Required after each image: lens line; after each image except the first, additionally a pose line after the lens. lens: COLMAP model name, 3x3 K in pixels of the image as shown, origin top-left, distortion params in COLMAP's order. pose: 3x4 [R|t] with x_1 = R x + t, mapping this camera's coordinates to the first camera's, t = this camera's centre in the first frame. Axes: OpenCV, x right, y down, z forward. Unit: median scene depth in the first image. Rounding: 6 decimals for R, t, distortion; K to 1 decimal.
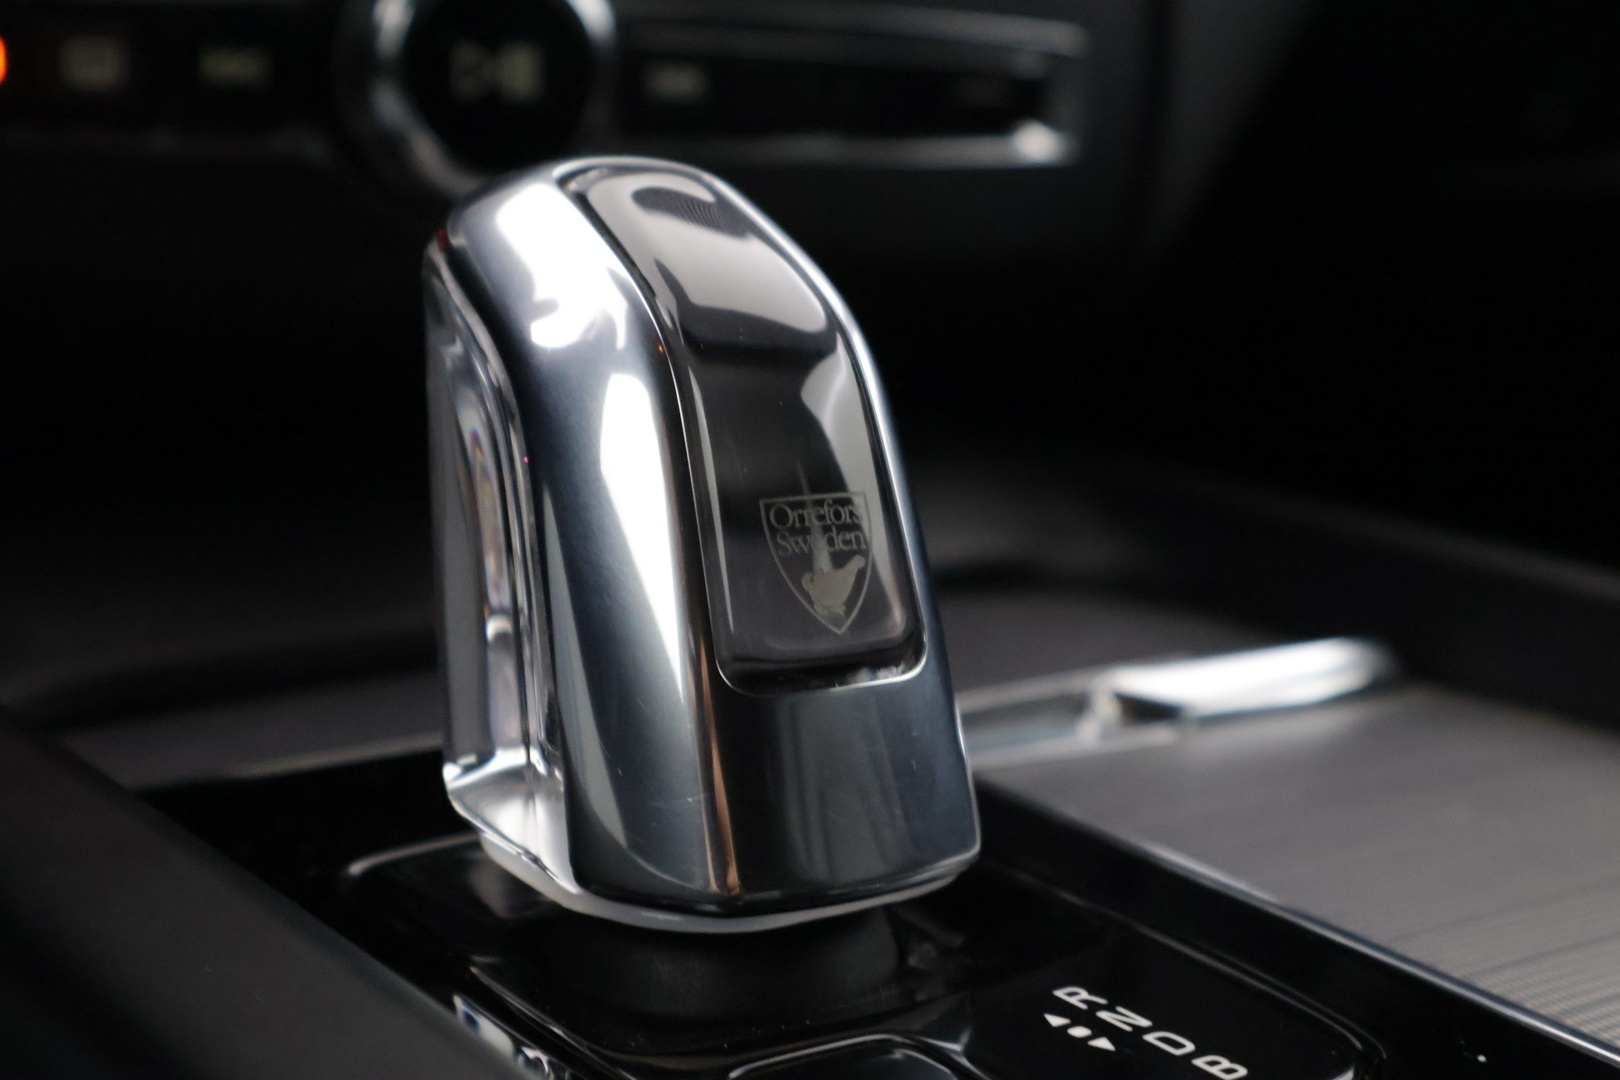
lens RADIAL K [[2544.0, 0, 809.7], [0, 2544.0, 541.2], [0, 0, 1]] dist [-0.004353, 0.000000]
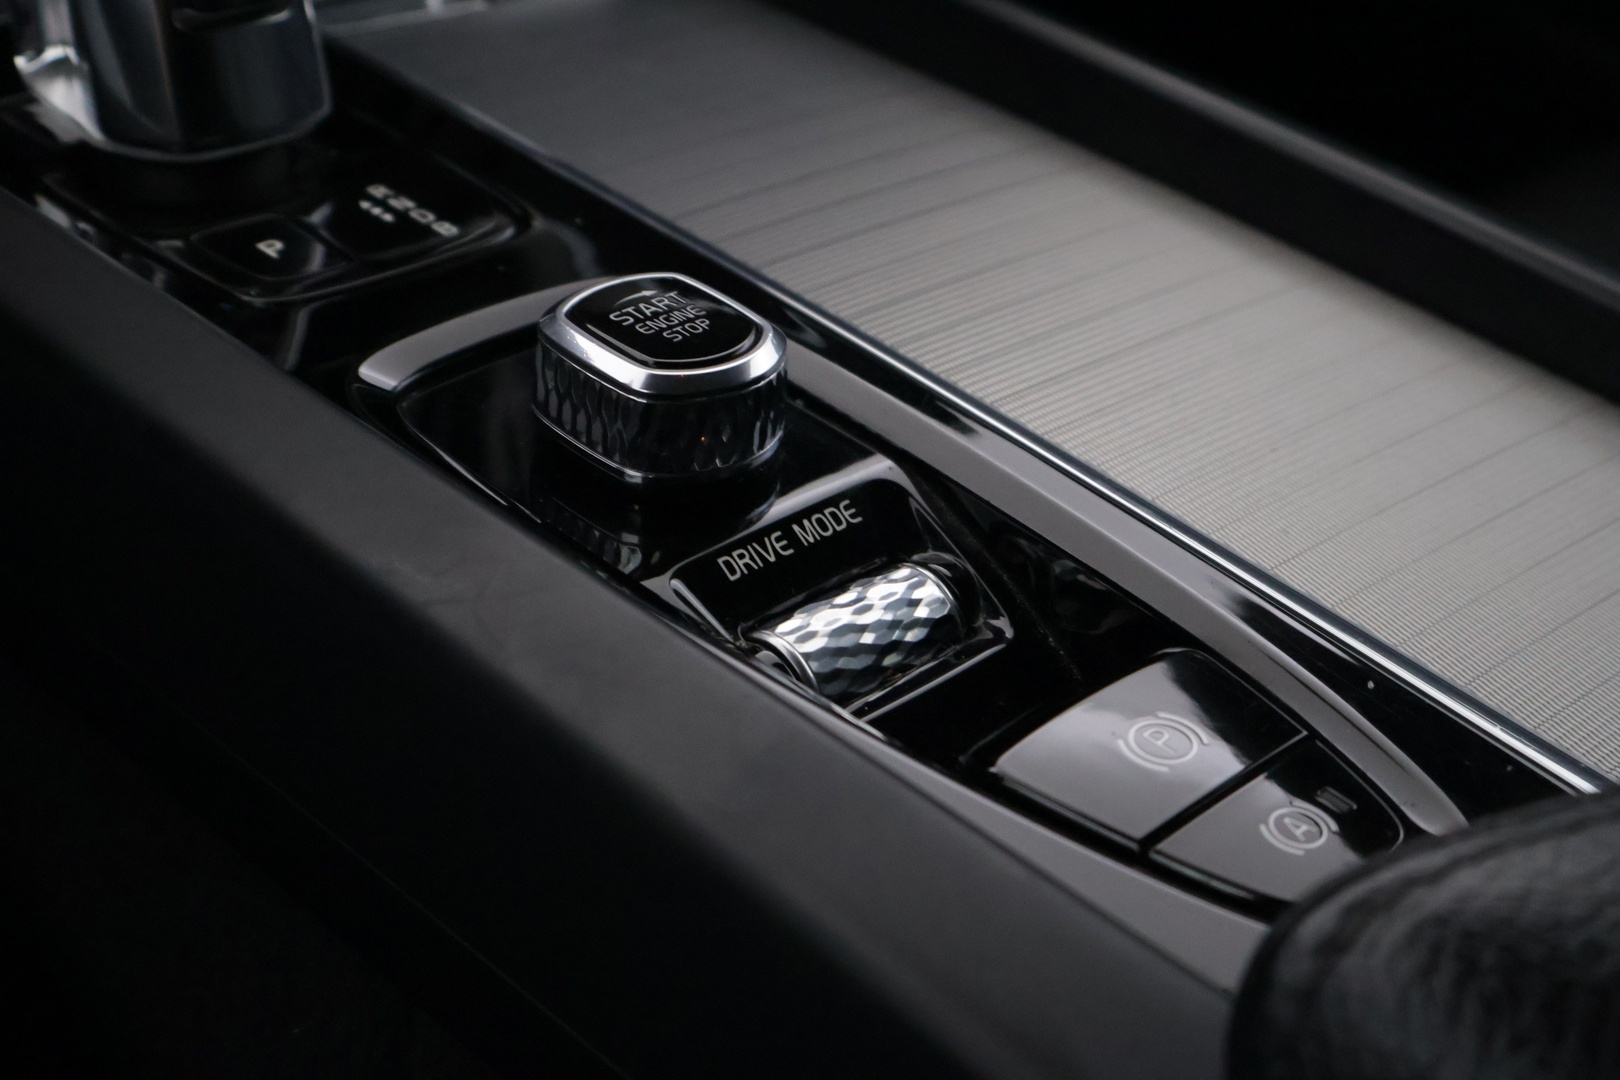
lens RADIAL K [[2544.0, 0, 808.7], [0, 2544.0, 539.5], [0, 0, 1]] dist [-0.004353, 0.000000]
pose [[0.985739, -0.042674, 0.162781, 0.093175], [-0.013785, 0.943584, 0.330846, -0.188591], [-0.167716, -0.328372, 0.929539, -0.815903]]
